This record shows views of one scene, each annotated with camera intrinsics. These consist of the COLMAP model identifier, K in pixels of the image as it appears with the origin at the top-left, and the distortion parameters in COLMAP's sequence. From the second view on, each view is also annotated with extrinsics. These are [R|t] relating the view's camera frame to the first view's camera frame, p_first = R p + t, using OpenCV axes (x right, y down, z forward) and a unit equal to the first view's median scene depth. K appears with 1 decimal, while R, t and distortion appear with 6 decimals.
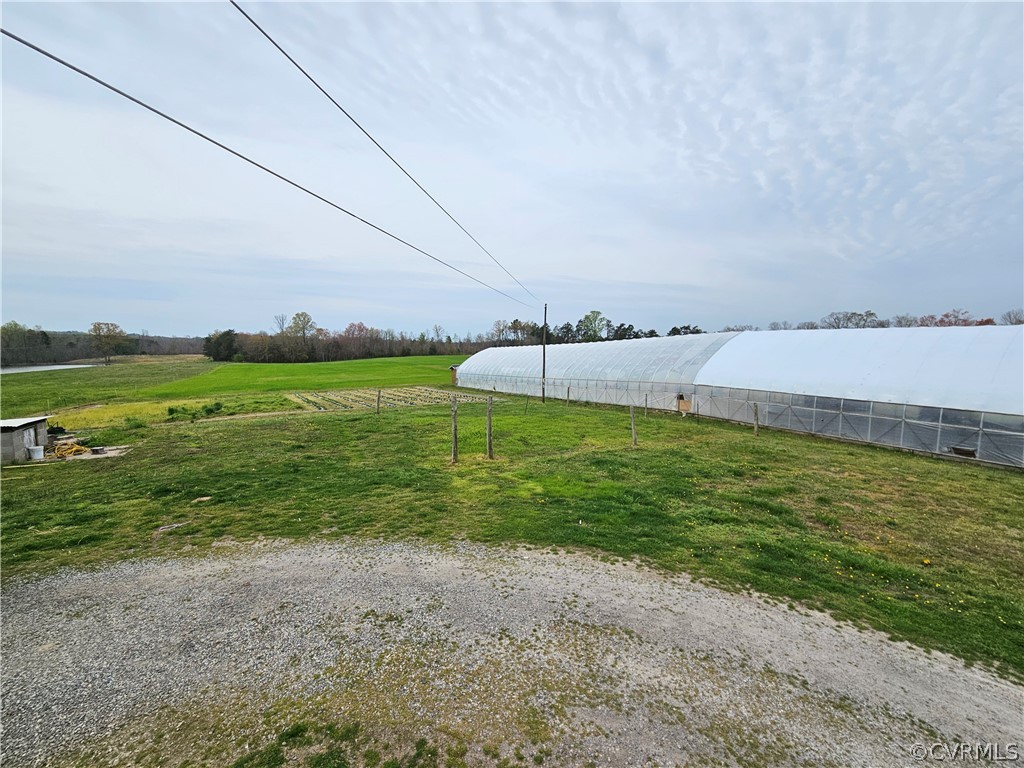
lens RADIAL K [[423.4, 0, 511.9], [0, 423.4, 384.2], [0, 0, 1]] dist [-0.002707, -0.000485]
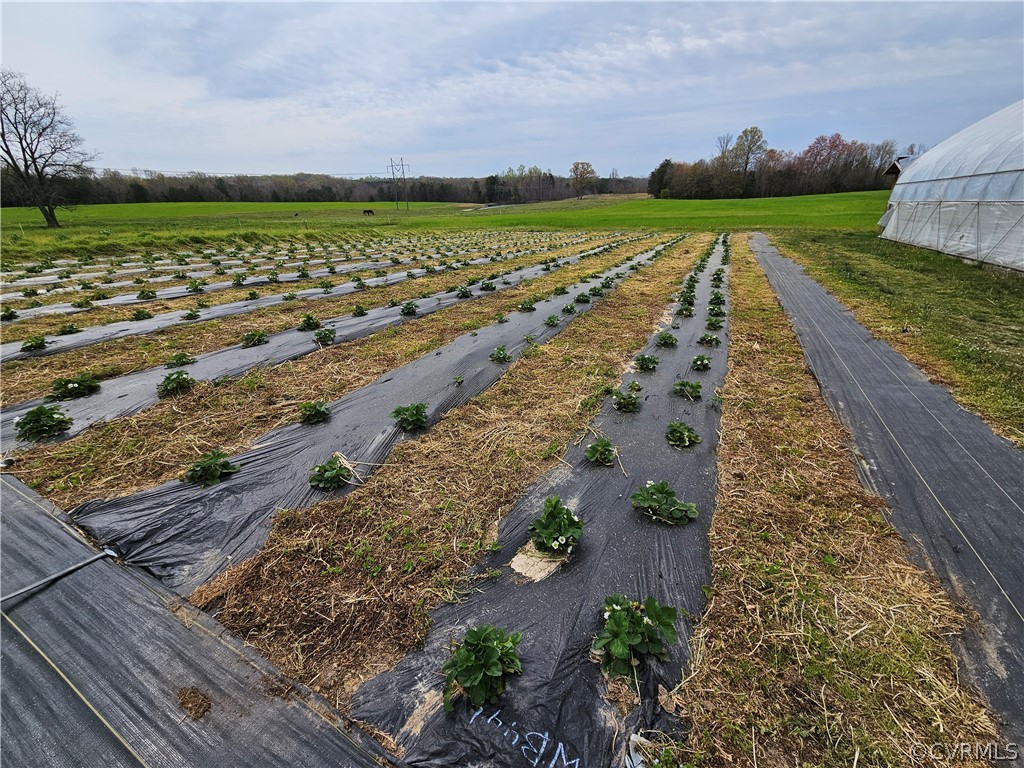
lens RADIAL K [[423.4, 0, 512.7], [0, 423.4, 384.1], [0, 0, 1]] dist [-0.002707, -0.000485]
pose [[0.556243, 0.329086, -0.763083, -0.007026], [-0.048548, 0.929549, 0.365487, 0.001019], [0.829600, -0.166254, 0.533032, 0.164972]]
